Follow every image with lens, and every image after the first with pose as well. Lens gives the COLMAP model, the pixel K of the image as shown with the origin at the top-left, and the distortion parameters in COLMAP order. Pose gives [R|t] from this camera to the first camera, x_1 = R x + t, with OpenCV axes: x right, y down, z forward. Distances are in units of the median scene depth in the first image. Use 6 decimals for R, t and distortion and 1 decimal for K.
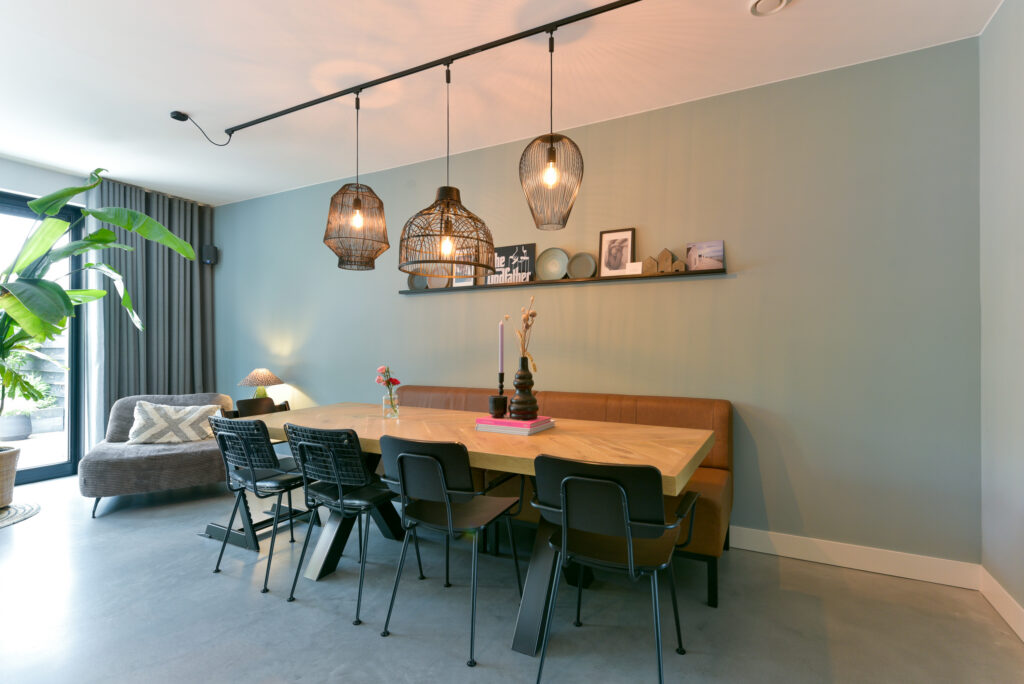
lens RADIAL K [[486.7, 0, 520.5], [0, 486.7, 343.3], [0, 0, 1]] dist [0.000765, 0.000048]
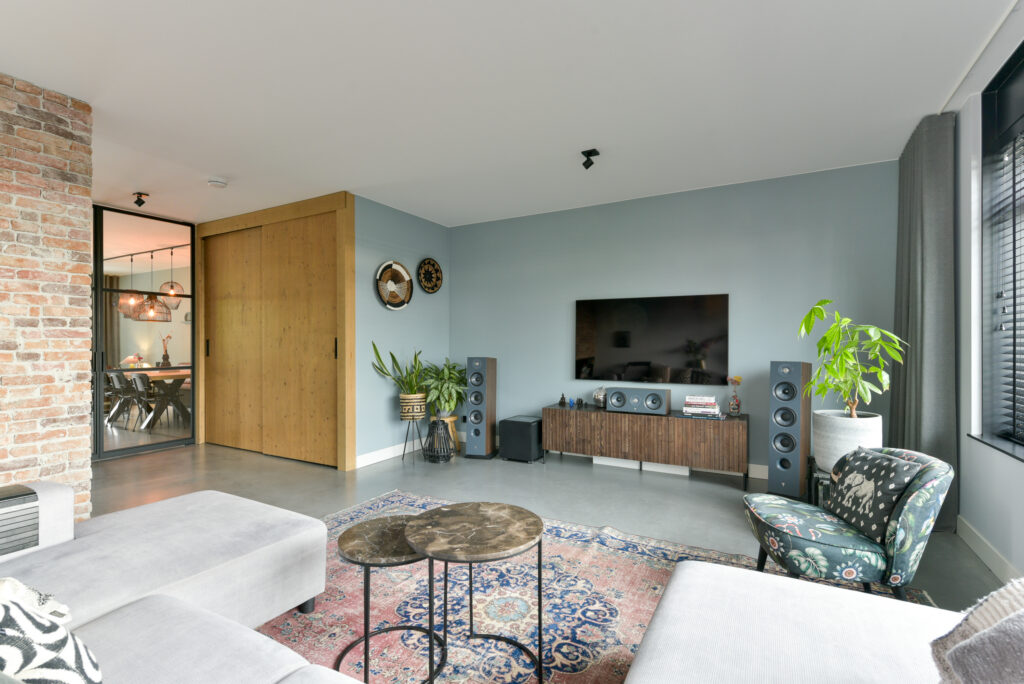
lens RADIAL K [[475.1, 0, 512.0], [0, 475.1, 342.0], [0, 0, 1]] dist [0.001441, 0.000198]
pose [[0.999611, -0.002588, -0.027785, 1.609546], [0.002663, 0.999993, 0.002642, -0.015874], [0.027778, -0.002715, 0.999610, -1.402412]]
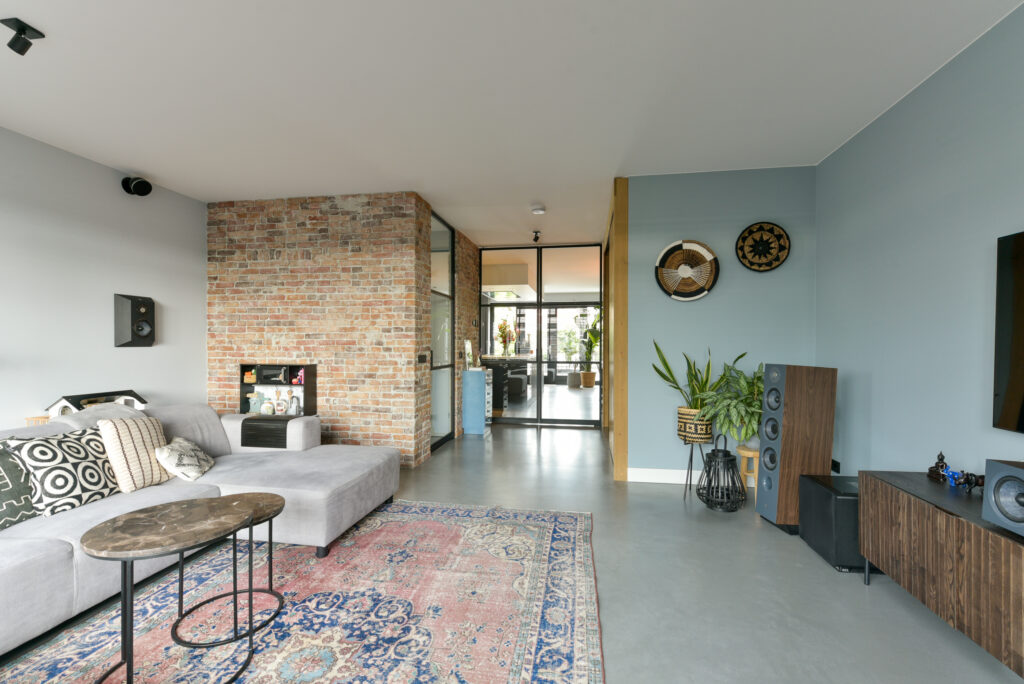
lens RADIAL K [[444.6, 0, 512.6], [0, 444.6, 346.9], [0, 0, 1]] dist [0.011580, -0.006724]
pose [[0.307771, 0.005763, -0.951443, 2.126894], [0.003774, 0.999966, 0.007278, -0.007395], [0.951453, -0.005830, 0.307739, -0.689637]]
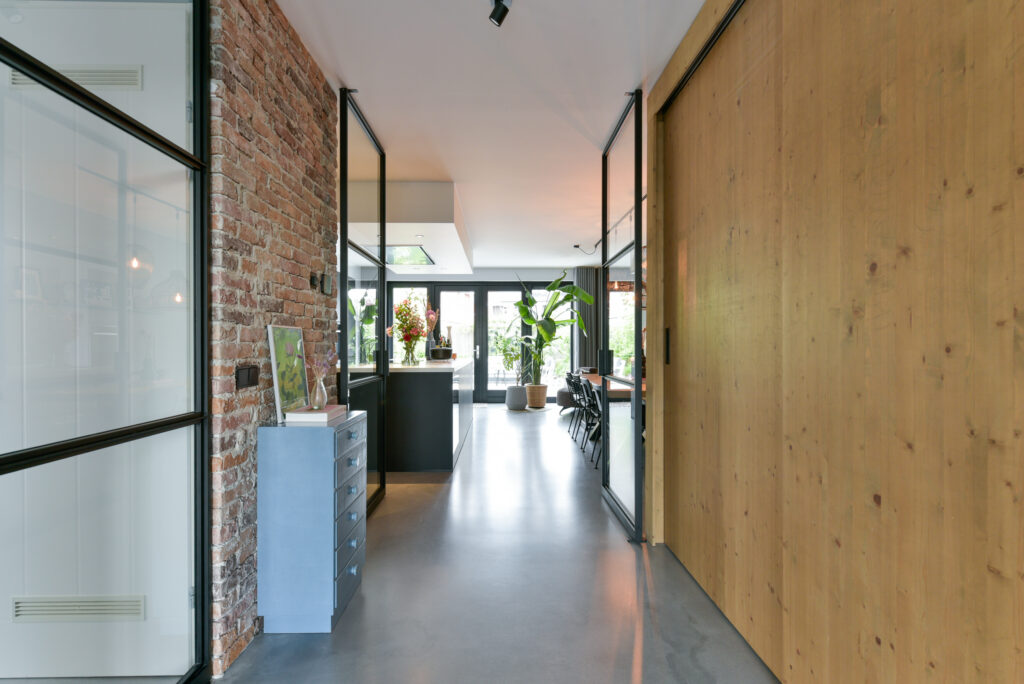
lens RADIAL K [[462.2, 0, 506.9], [0, 462.2, 344.5], [0, 0, 1]] dist [0.000993, -0.000420]
pose [[0.477854, -0.001668, -0.878438, 1.029985], [0.006058, 0.999981, 0.001397, 0.001999], [0.878418, -0.005990, 0.477855, -0.342159]]
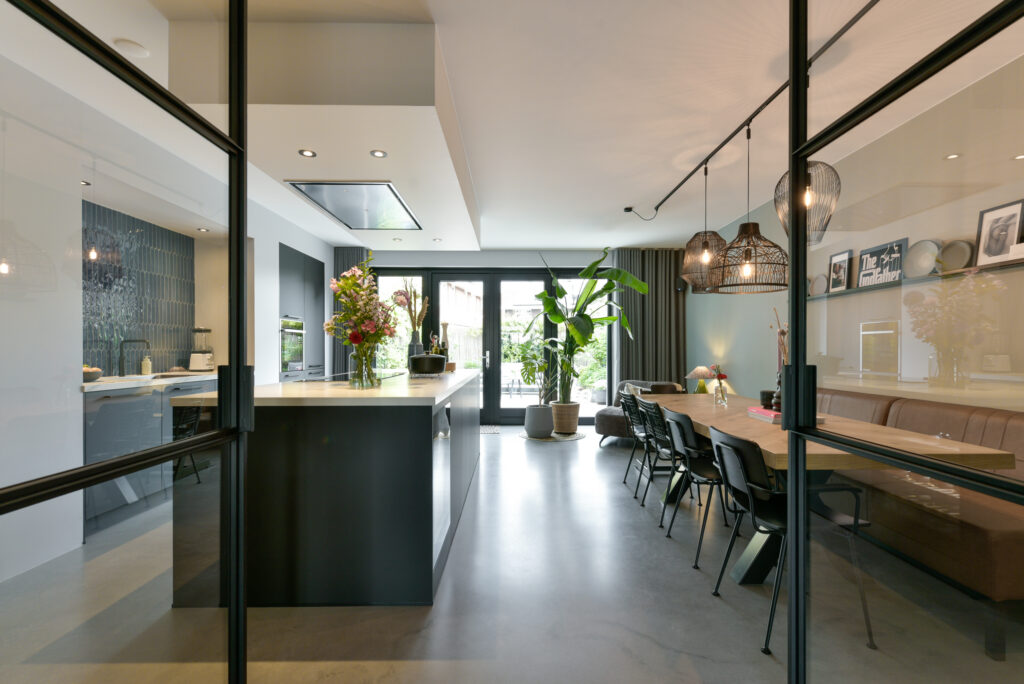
lens RADIAL K [[458.6, 0, 514.6], [0, 458.6, 349.5], [0, 0, 1]] dist [0.000025, -0.000040]
pose [[0.470376, 0.000069, -0.882466, 0.454633], [0.004428, 0.999987, 0.002438, 0.000439], [0.882455, -0.005054, 0.470370, -0.064288]]
